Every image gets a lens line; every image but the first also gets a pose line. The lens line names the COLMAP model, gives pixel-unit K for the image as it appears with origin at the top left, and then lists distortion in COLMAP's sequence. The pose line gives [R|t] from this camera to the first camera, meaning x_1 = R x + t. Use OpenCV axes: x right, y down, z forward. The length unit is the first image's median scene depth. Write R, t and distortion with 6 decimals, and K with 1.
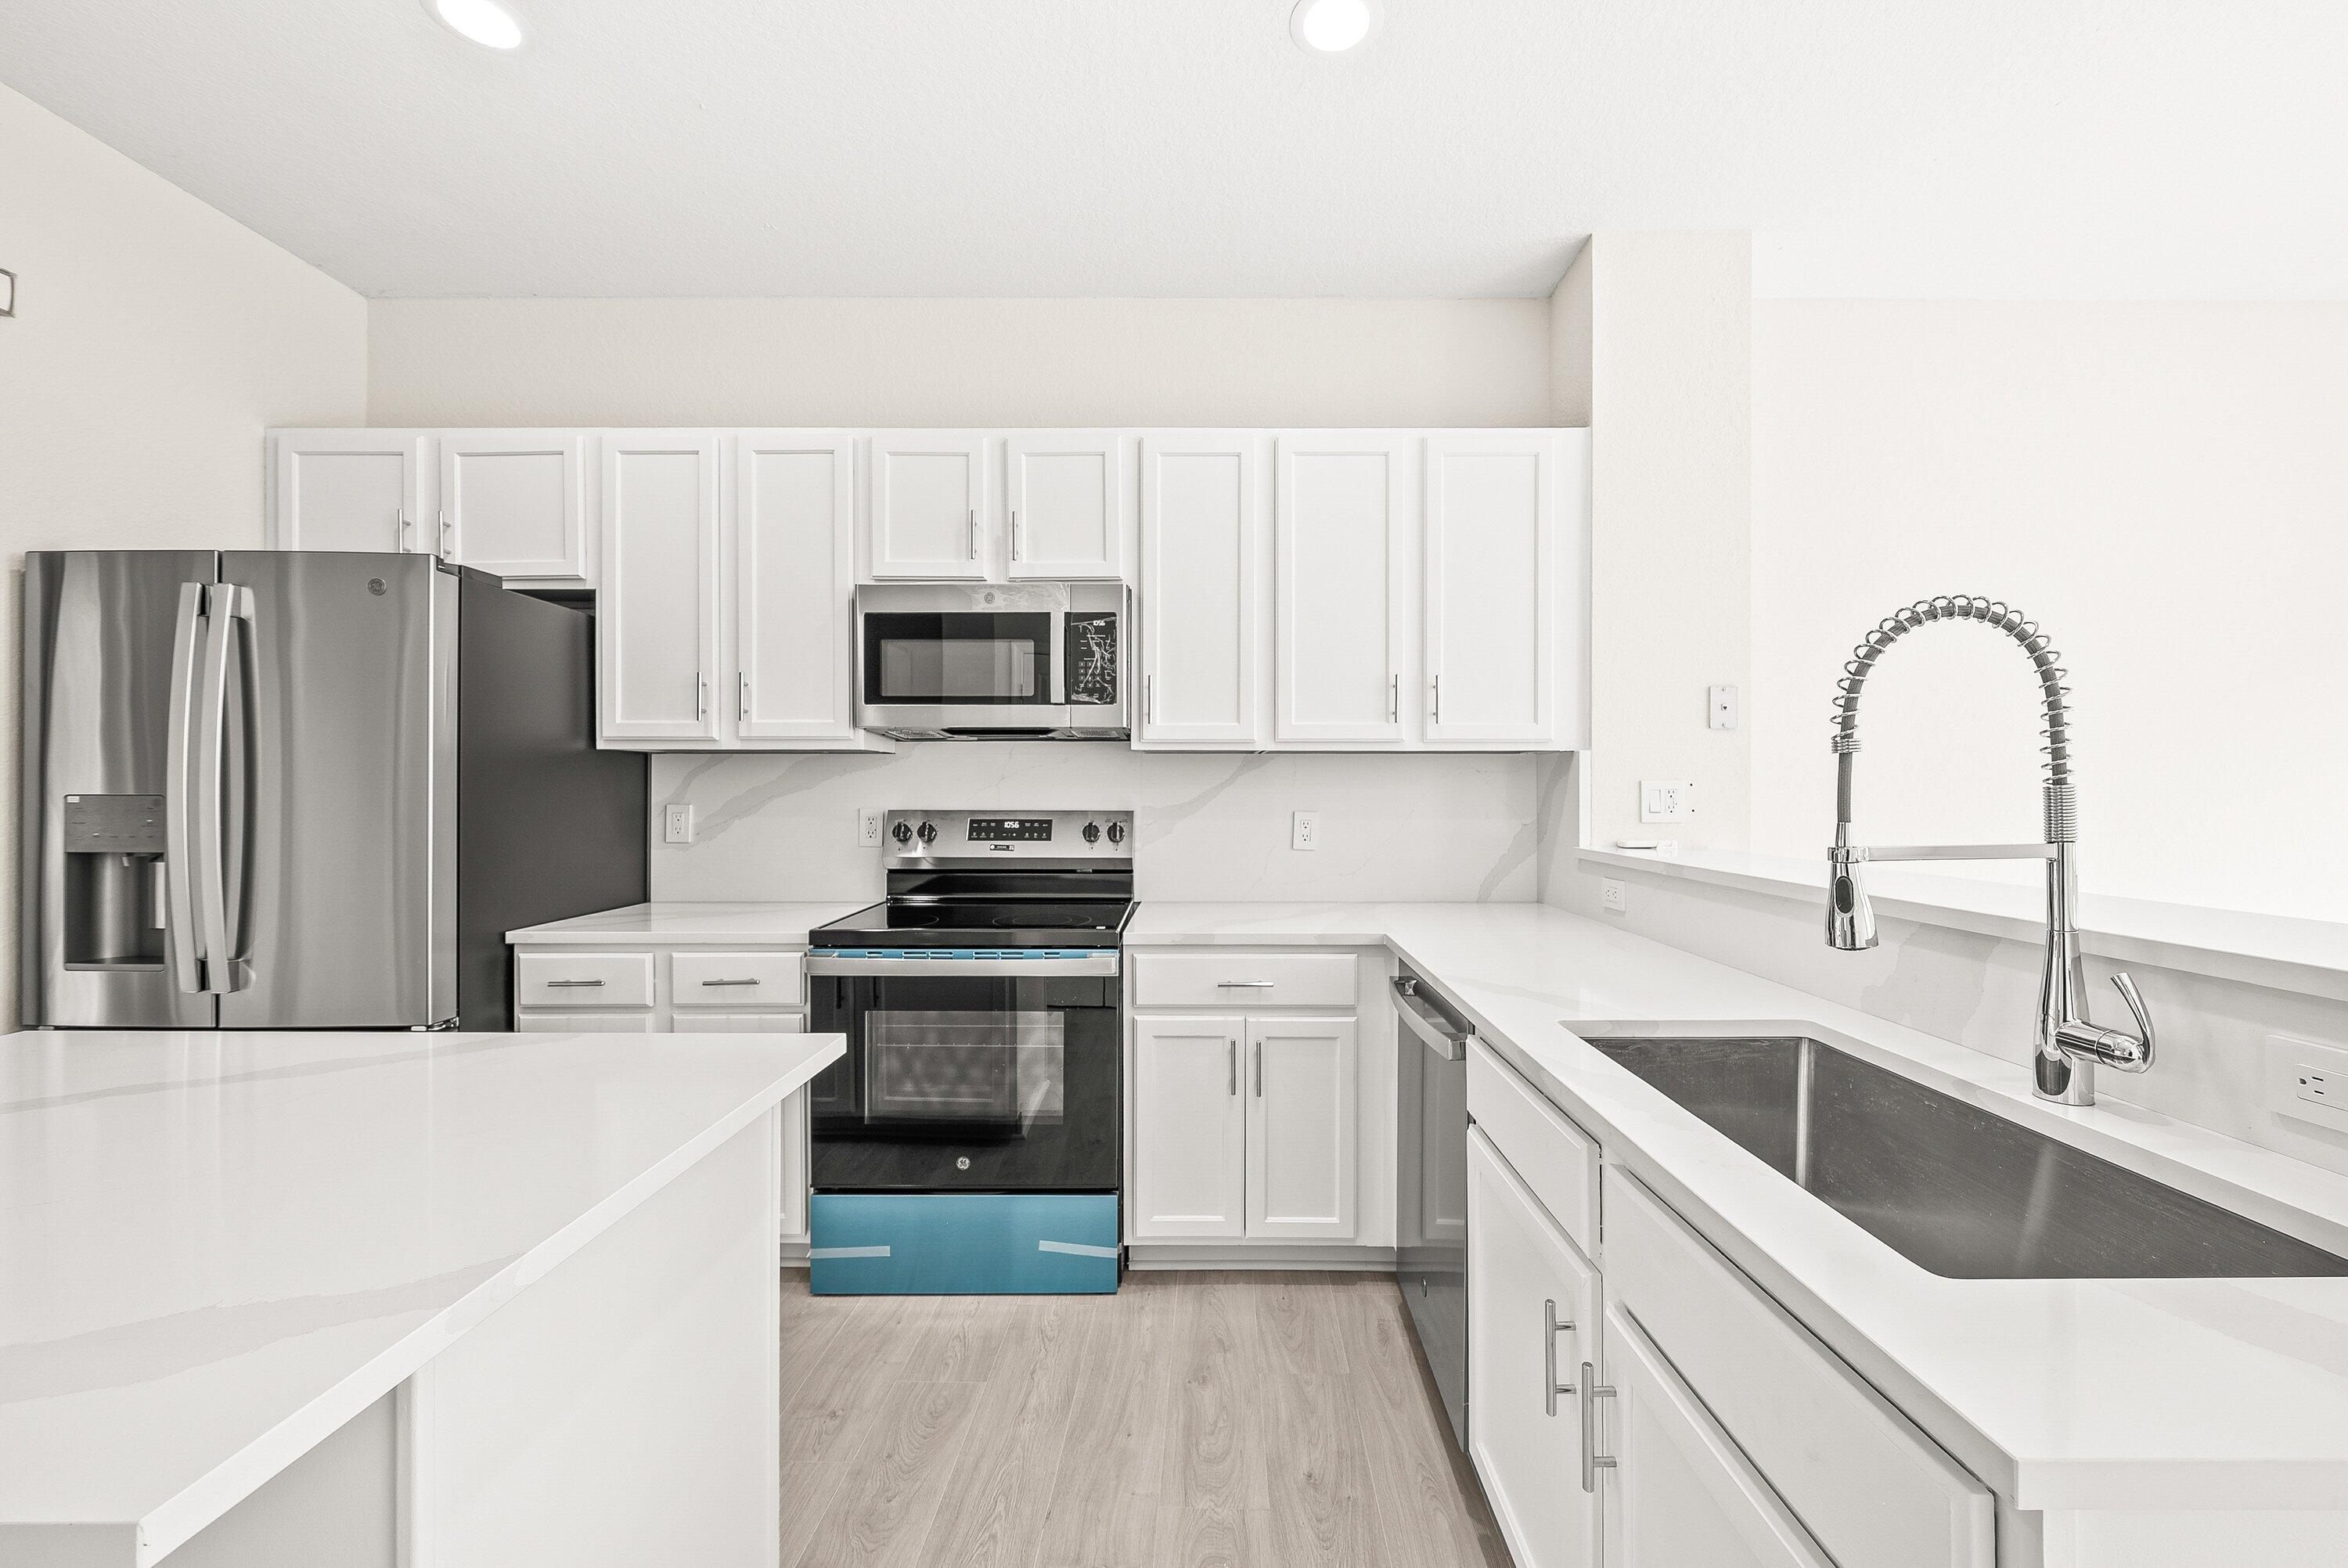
lens RADIAL K [[909.2, 0, 1204.2], [0, 909.2, 789.4], [0, 0, 1]] dist [0.000737, -0.000167]
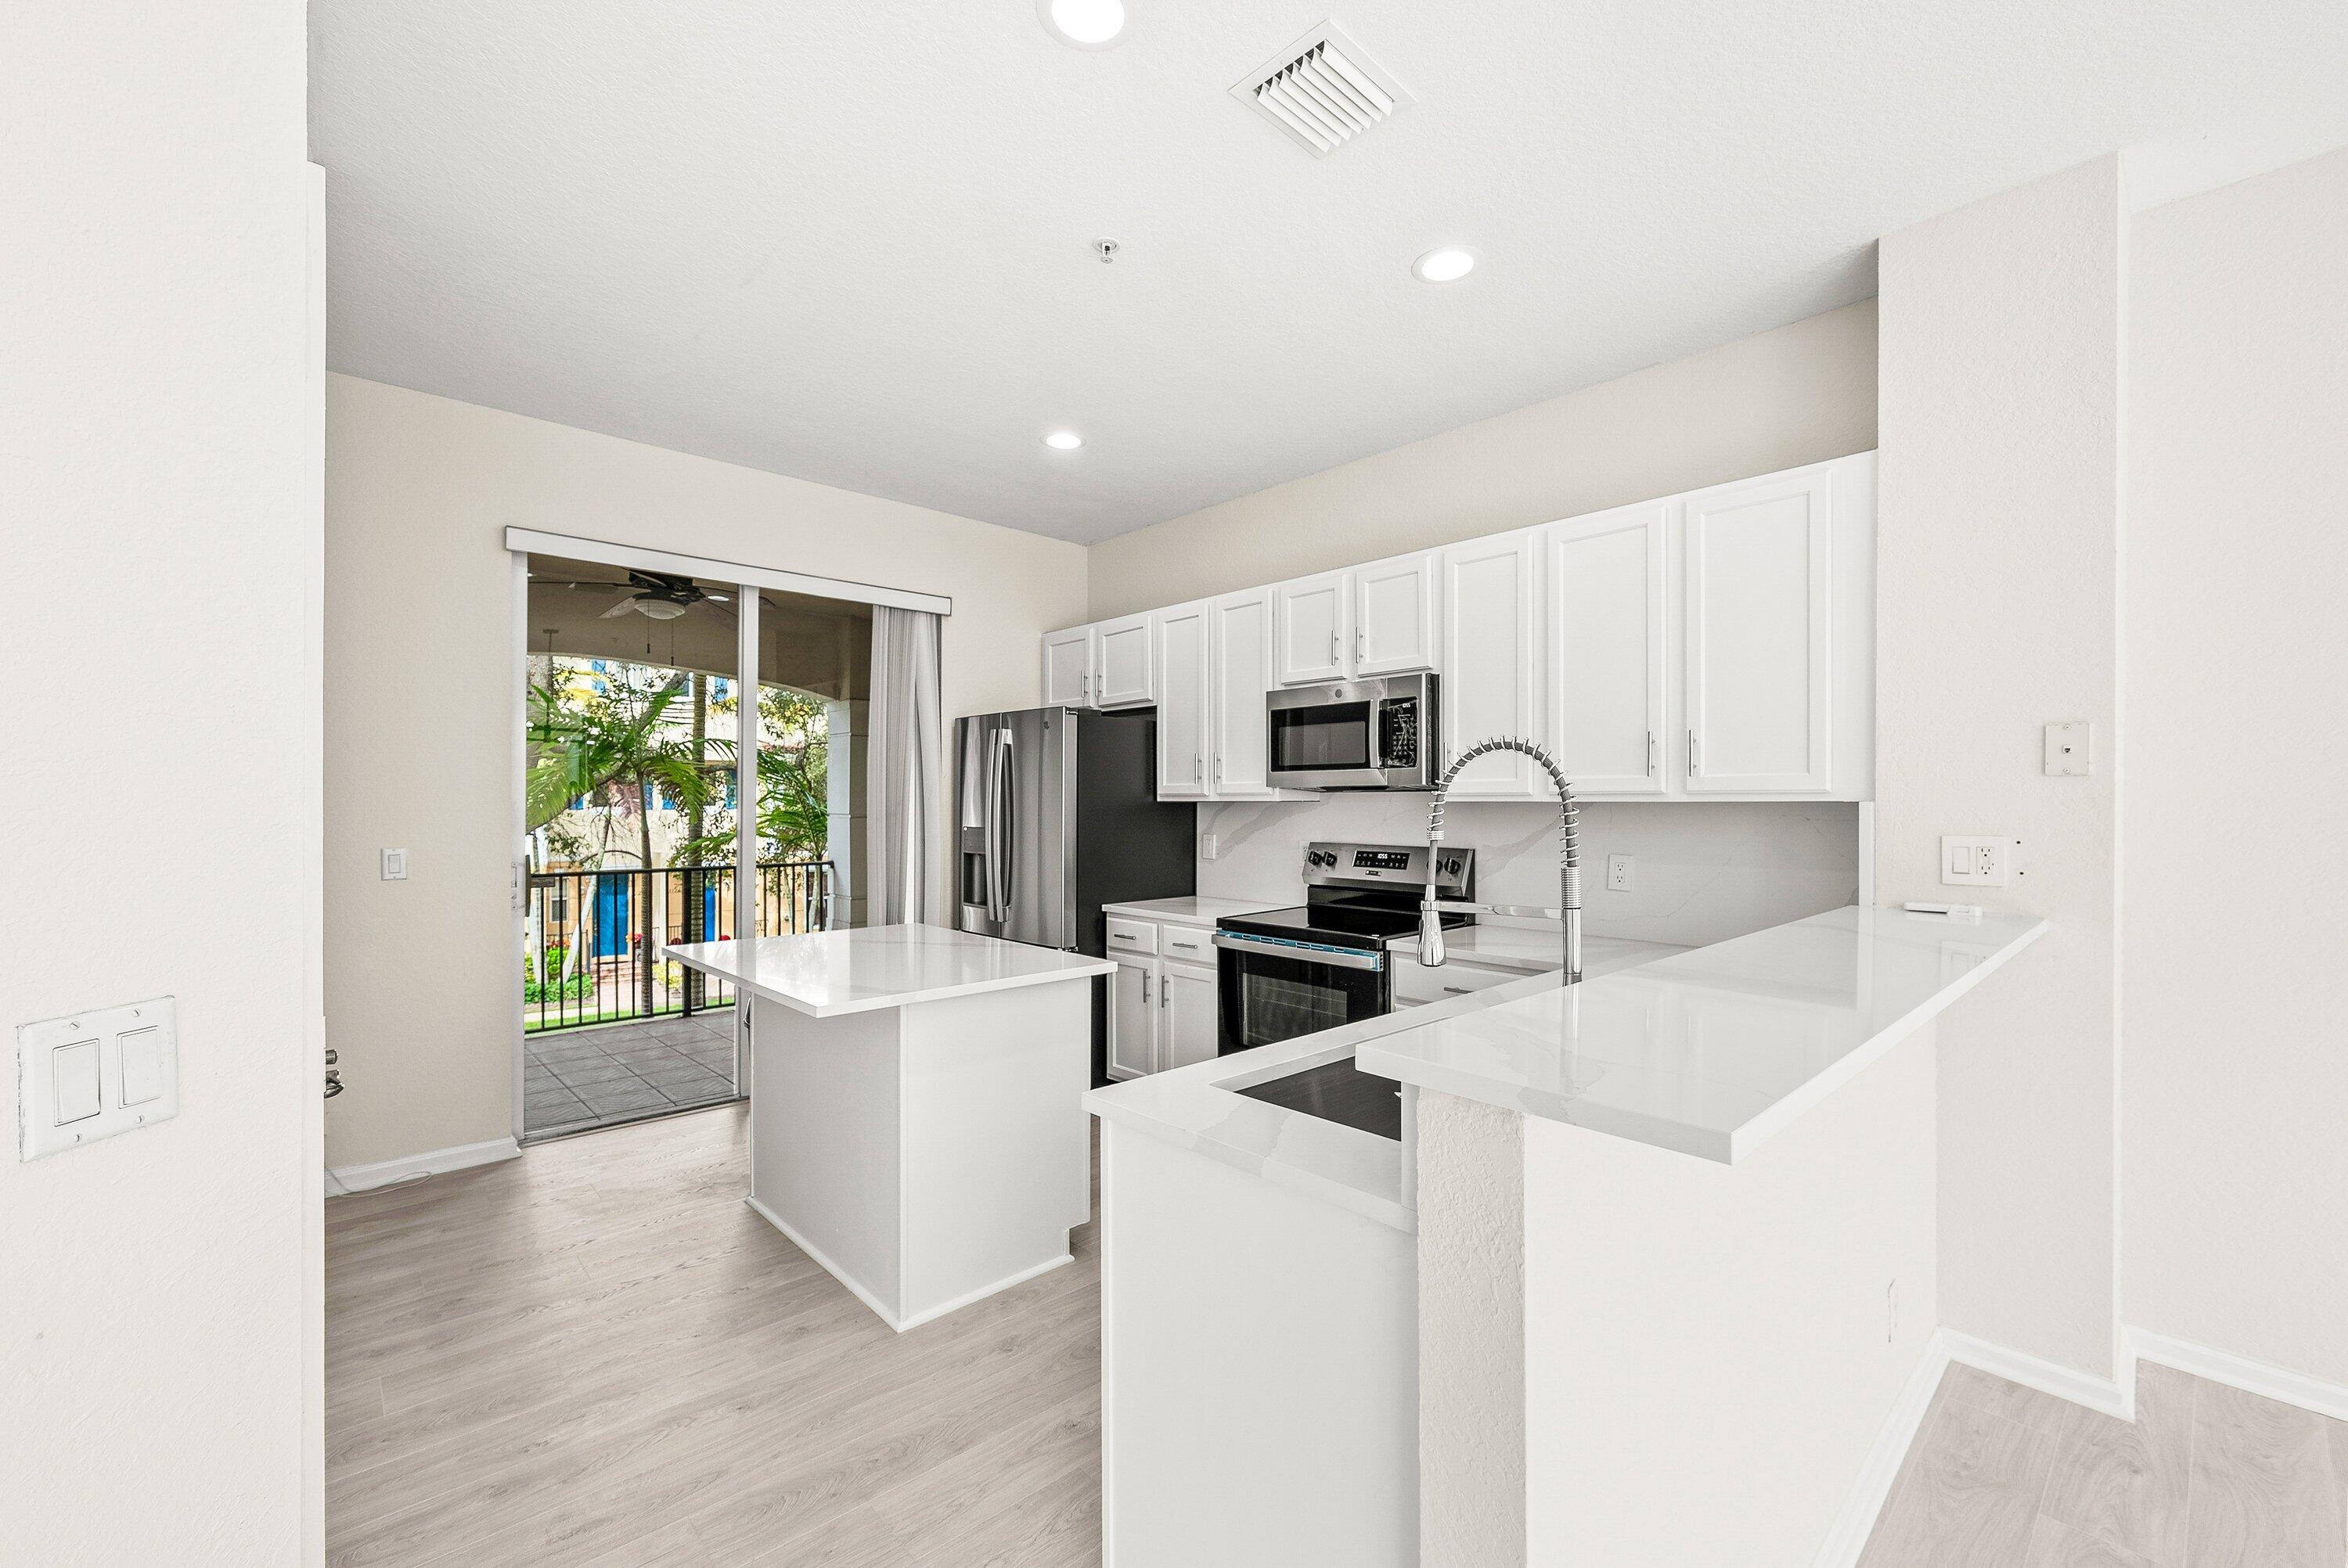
lens RADIAL K [[963.1, 0, 1181.7], [0, 963.1, 801.5], [0, 0, 1]] dist [0.007776, 0.000143]
pose [[0.684944, -0.000637, -0.728595, 0.659014], [-0.000772, 0.999998, -0.001601, -0.041096], [0.728595, 0.001659, 0.684942, -0.181097]]
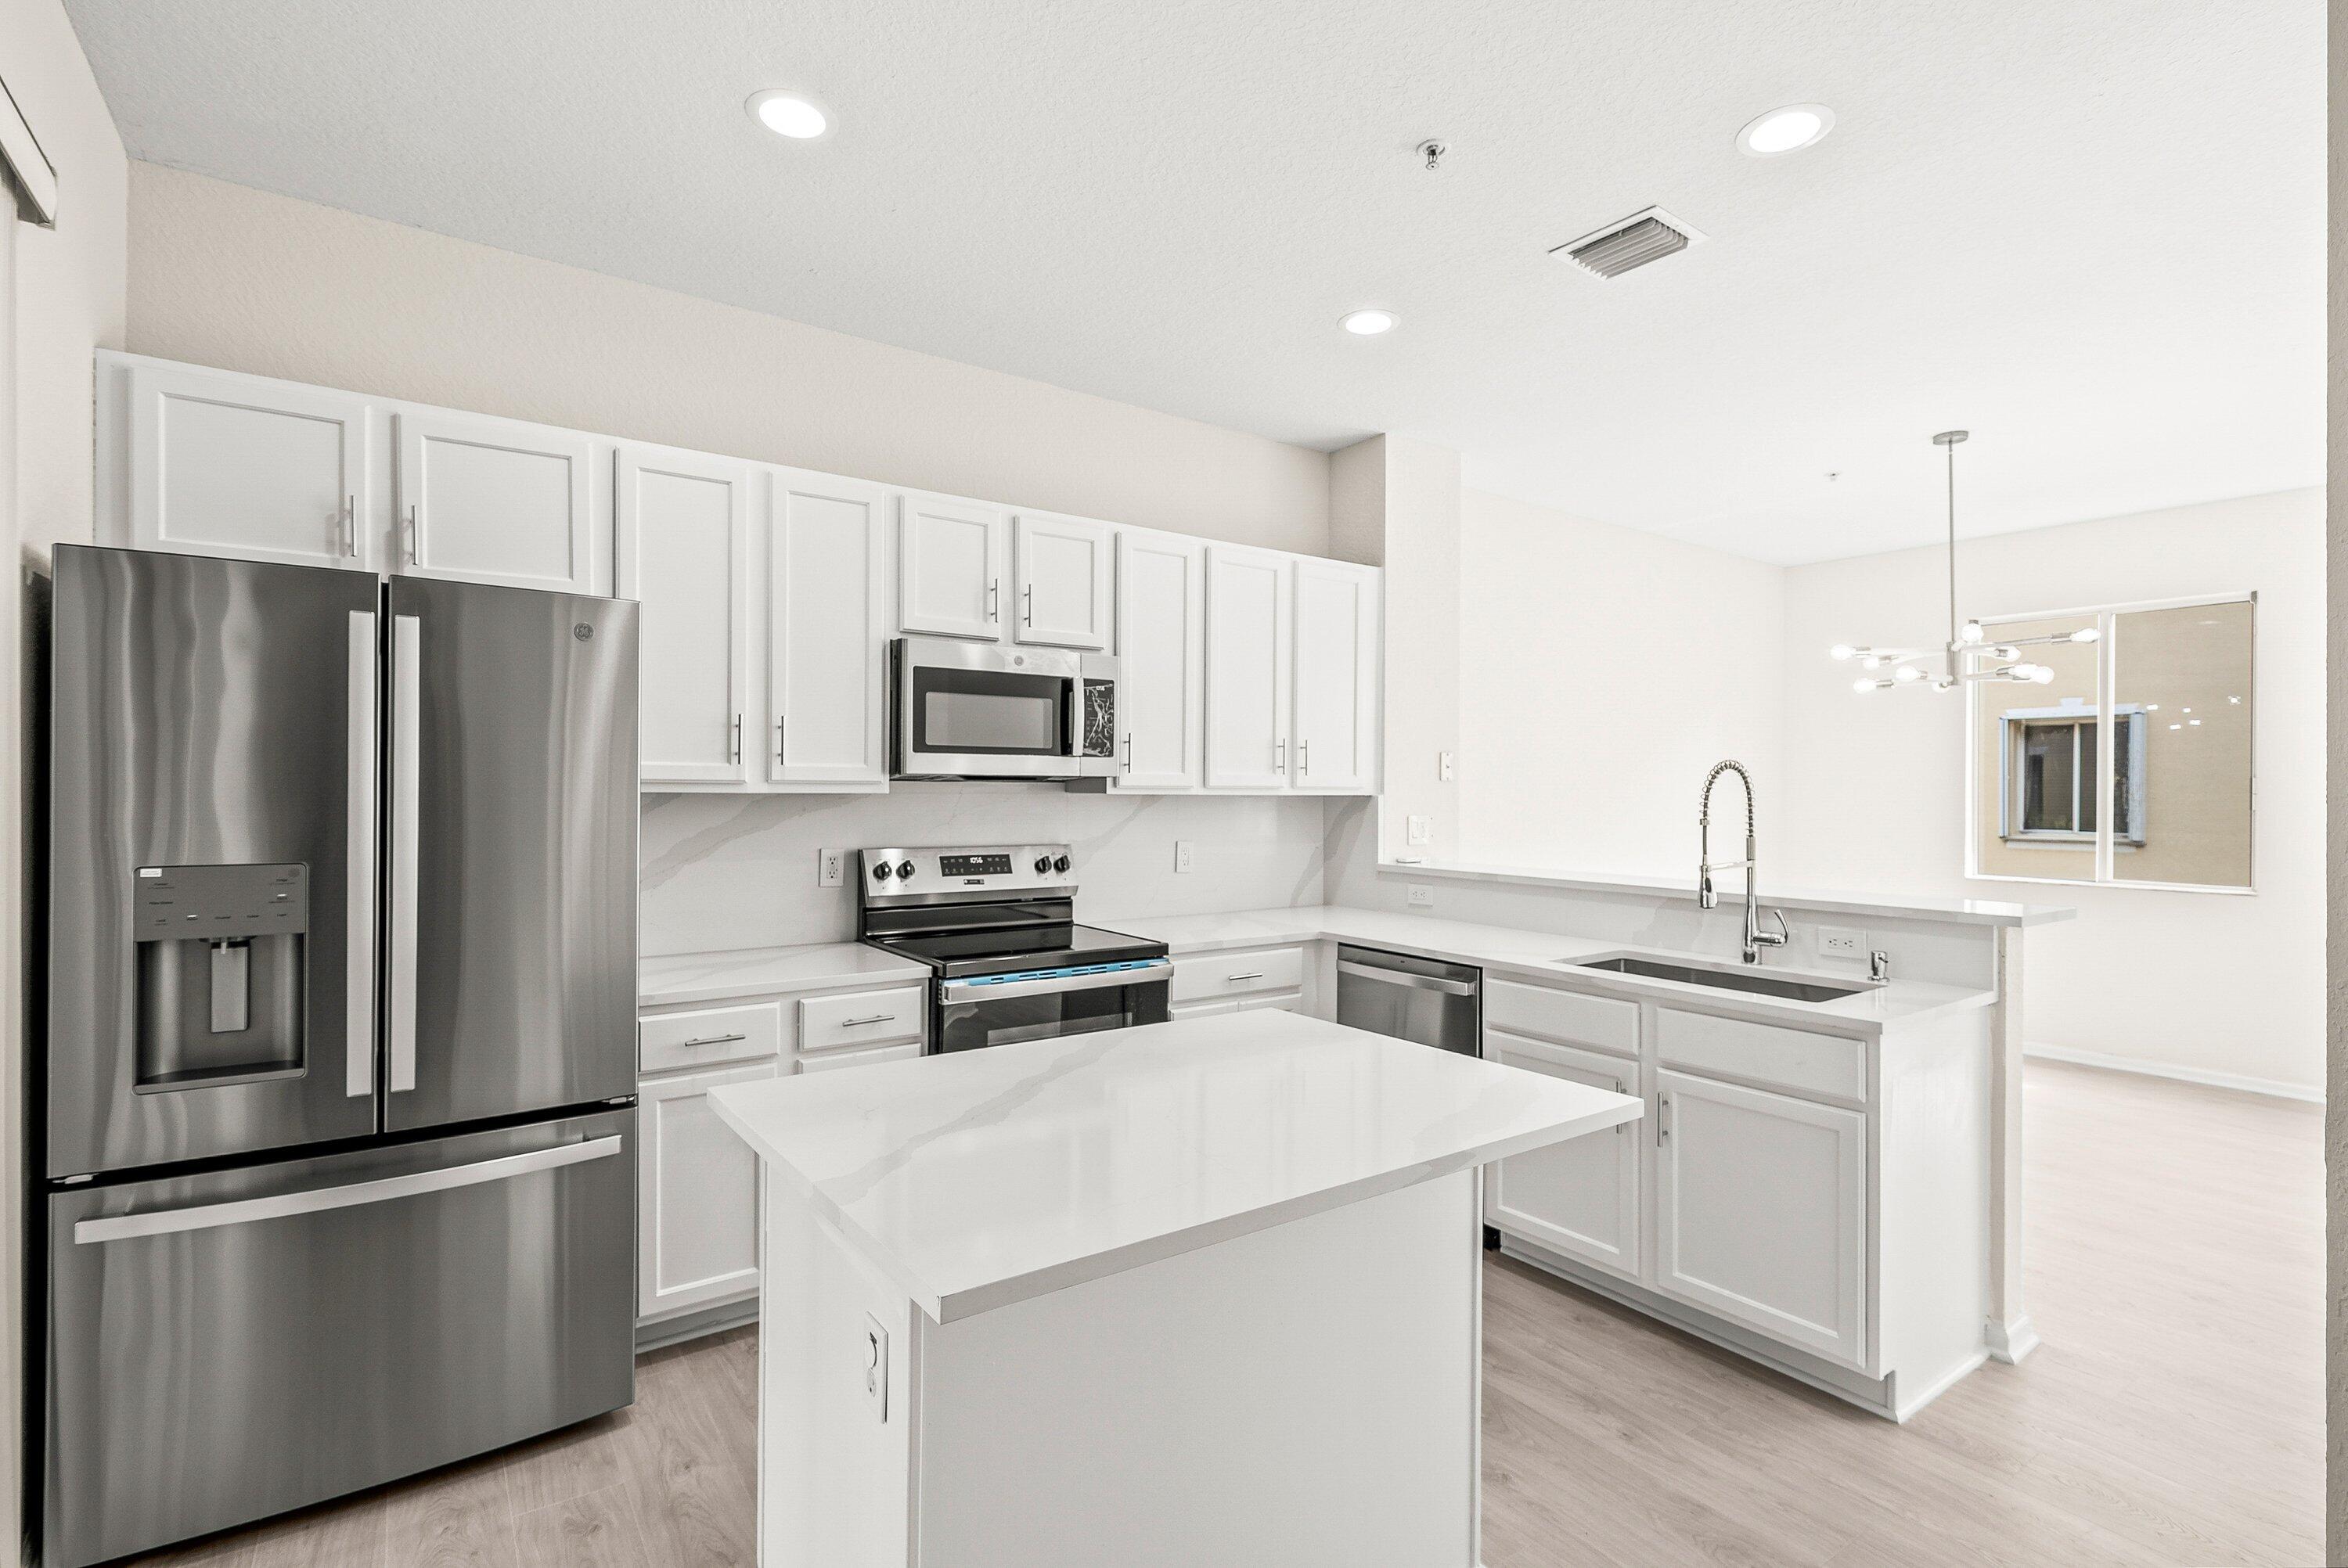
lens RADIAL K [[1096.2, 0, 1167.2], [0, 1096.2, 785.9], [0, 0, 1]] dist [-0.004735, -0.000187]
pose [[0.817023, 0.005658, 0.576577, -0.847921], [-0.006121, 0.999981, -0.001140, -0.053759], [-0.576572, -0.002598, 0.817042, -0.210985]]
